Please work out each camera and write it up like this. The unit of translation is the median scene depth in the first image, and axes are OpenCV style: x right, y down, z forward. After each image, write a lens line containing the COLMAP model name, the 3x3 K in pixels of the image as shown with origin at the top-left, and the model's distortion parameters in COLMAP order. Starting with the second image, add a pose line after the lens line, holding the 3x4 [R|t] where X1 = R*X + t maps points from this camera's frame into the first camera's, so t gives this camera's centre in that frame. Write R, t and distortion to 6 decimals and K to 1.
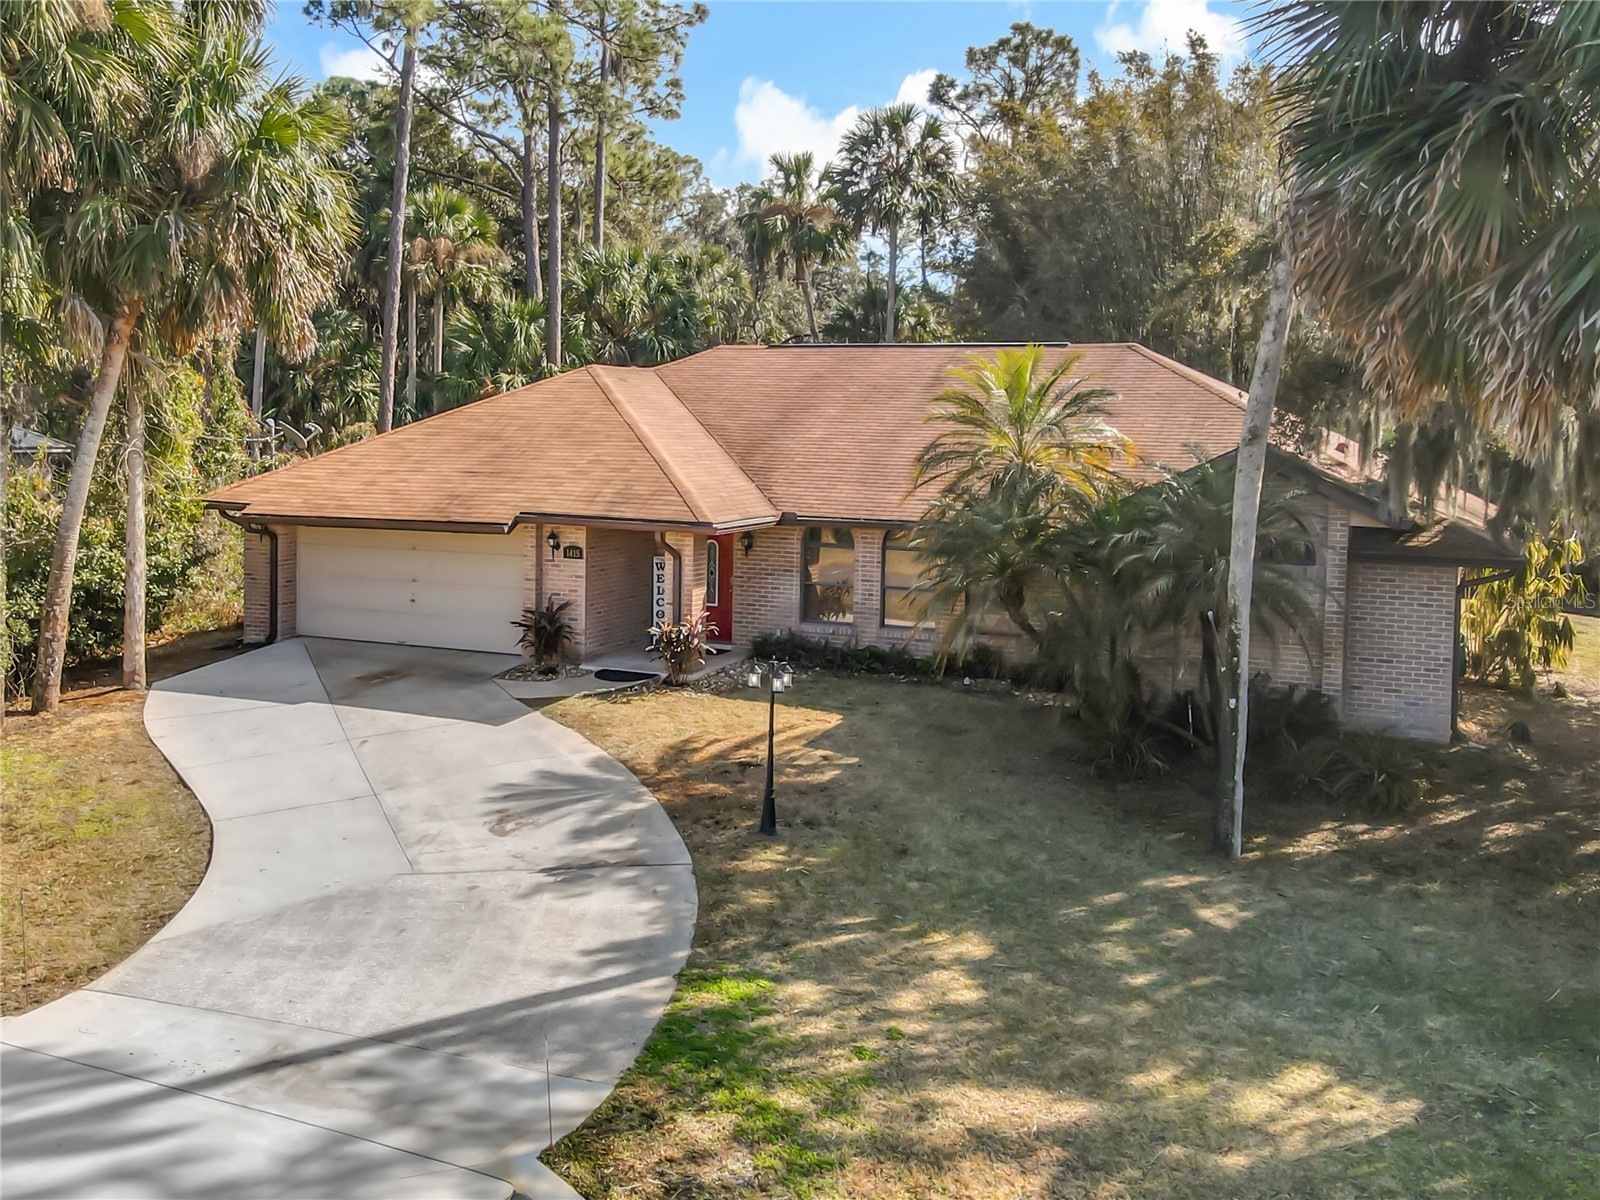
lens RADIAL K [[1480.0, 0, 730.5], [0, 1480.0, 593.5], [0, 0, 1]] dist [-0.007516, -0.002048]
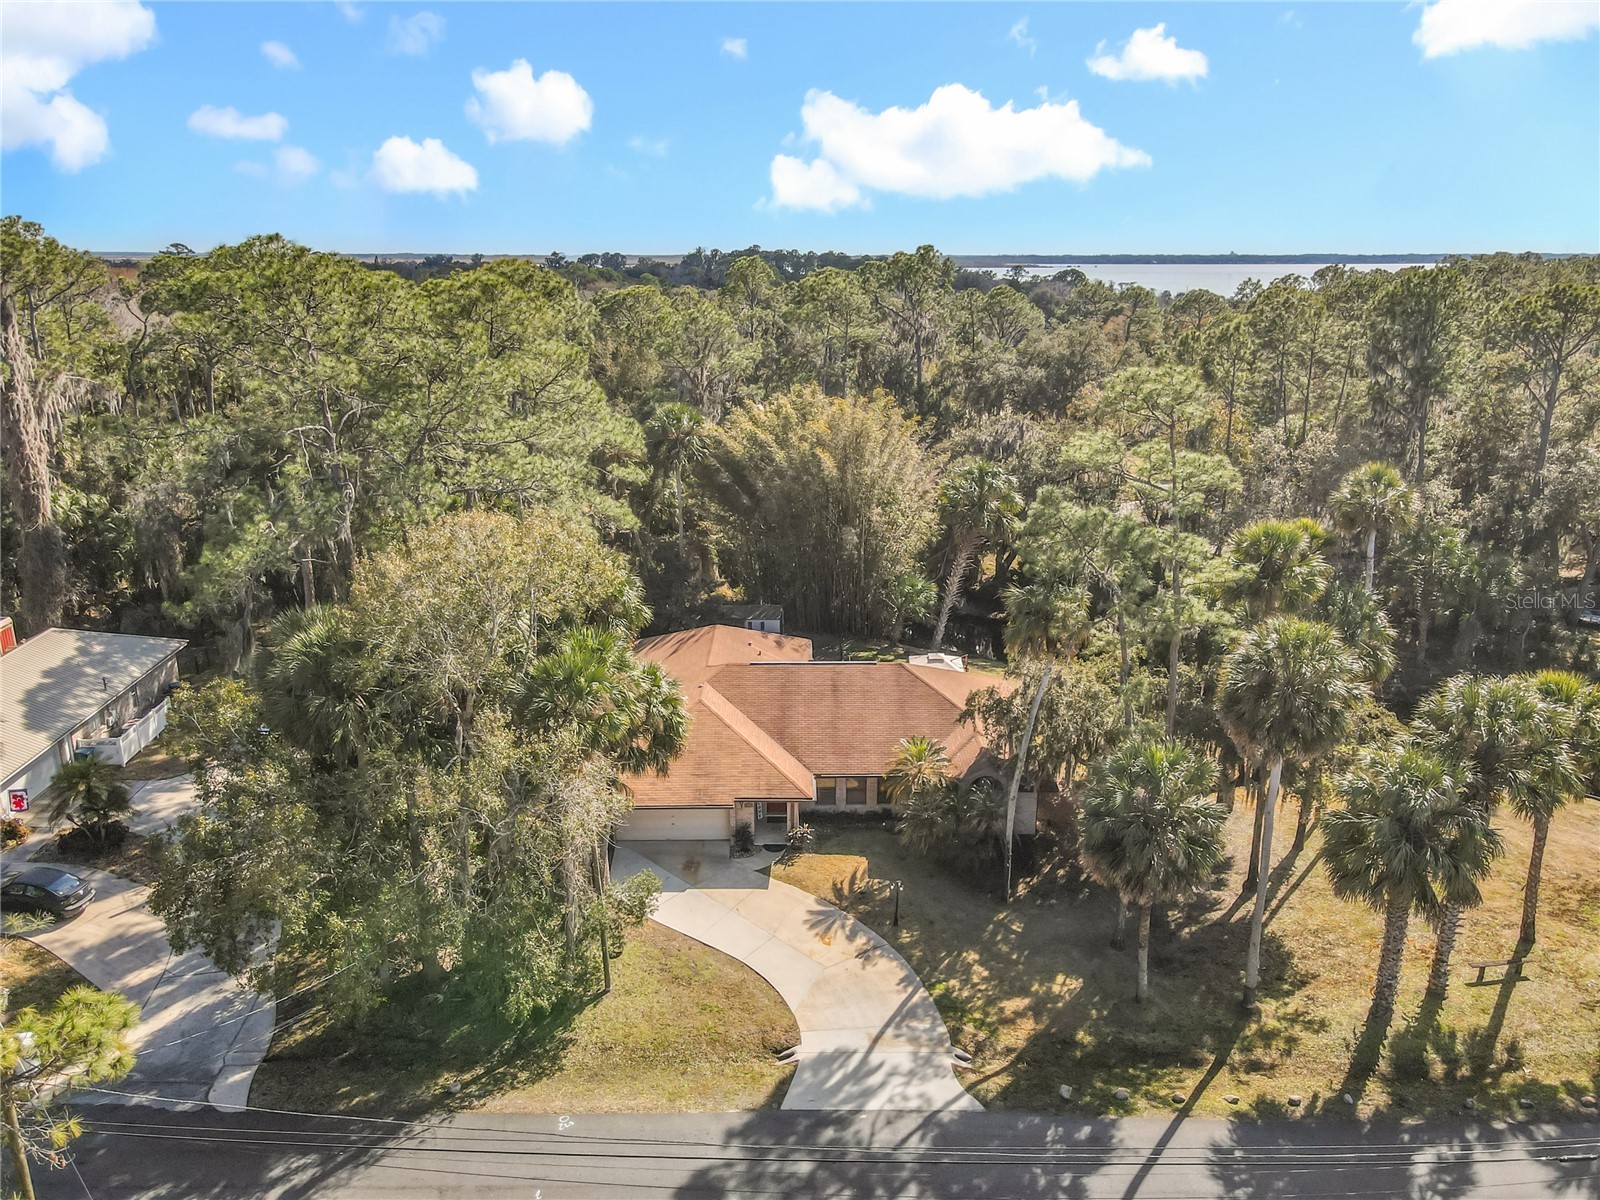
lens RADIAL K [[1146.6, 0, 800.0], [0, 1146.6, 600.0], [0, 0, 1]] dist [0.039431, -0.001081]
pose [[0.896403, -0.134372, 0.422380, -1.540529], [0.058961, 0.980621, 0.186833, -1.402487], [-0.439300, -0.142574, 0.886955, -1.525878]]
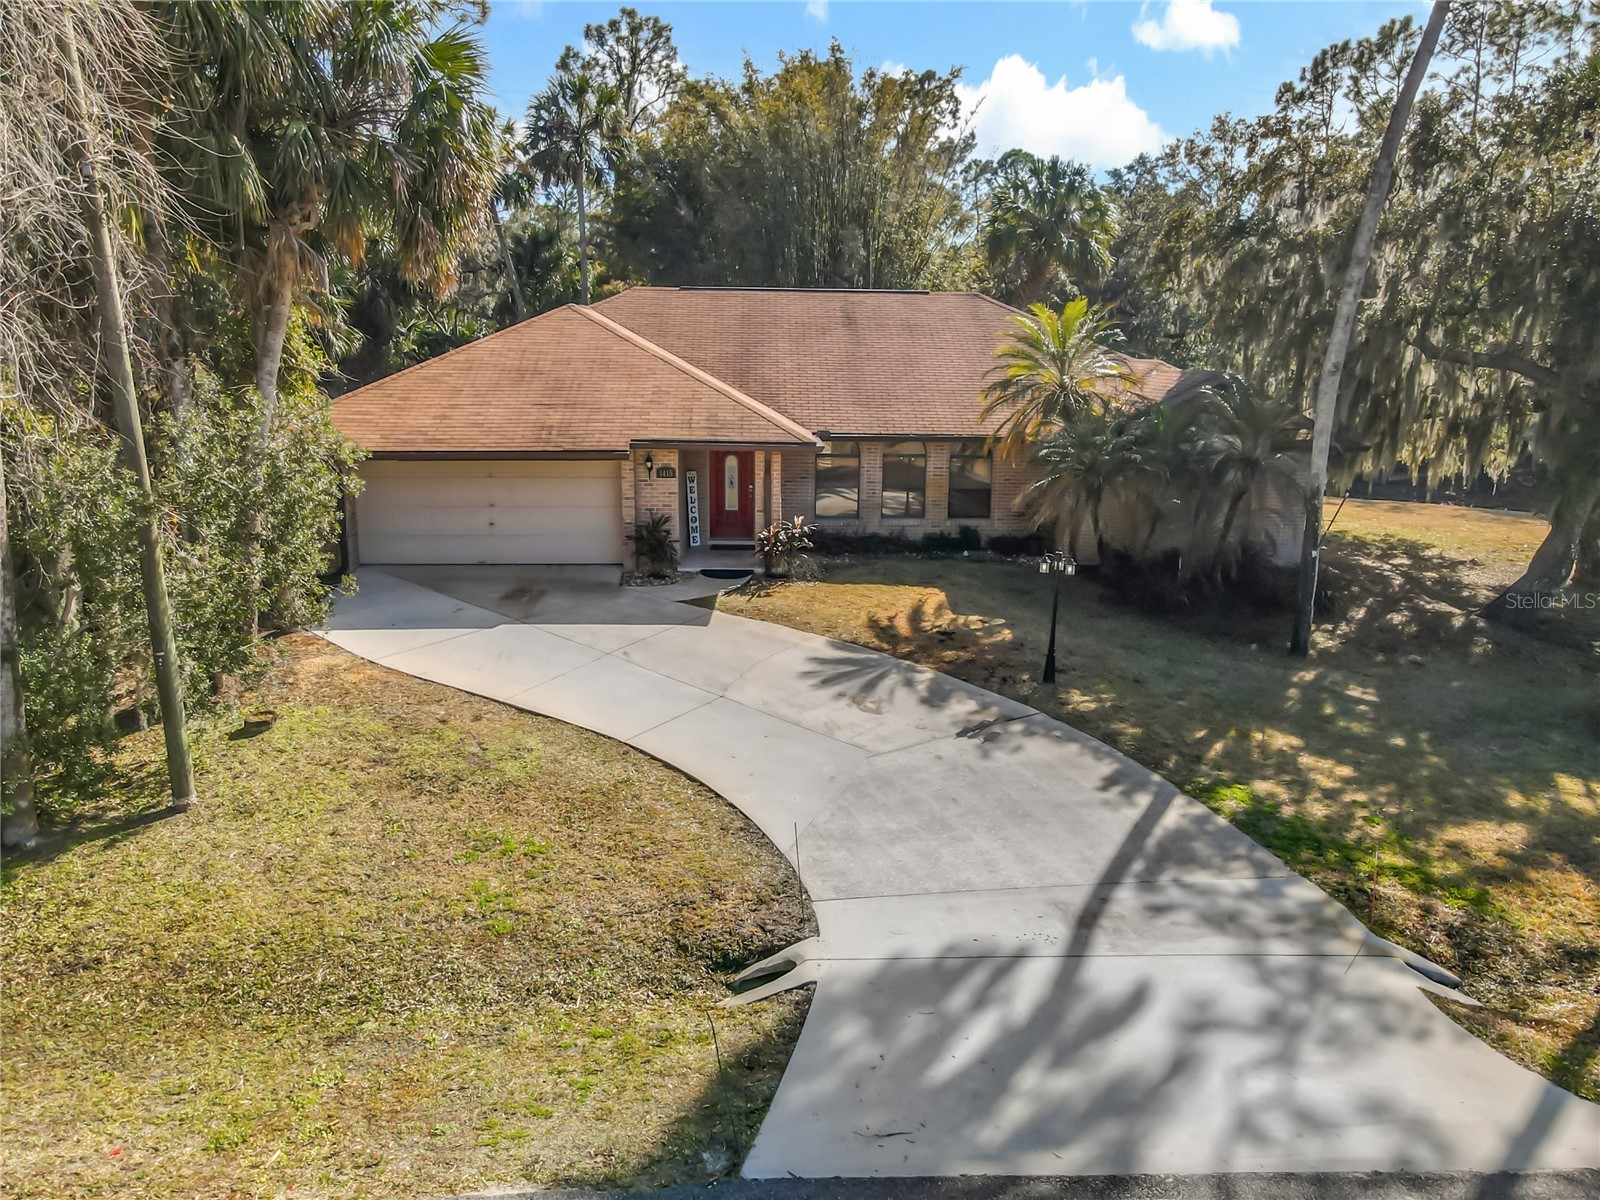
lens RADIAL K [[1146.6, 0, 800.0], [0, 1146.6, 600.0], [0, 0, 1]] dist [0.039431, -0.001081]
pose [[0.880691, -0.104764, 0.461961, -0.794394], [0.053725, 0.991035, 0.122327, -0.059856], [-0.470635, -0.082914, 0.878424, 0.259664]]
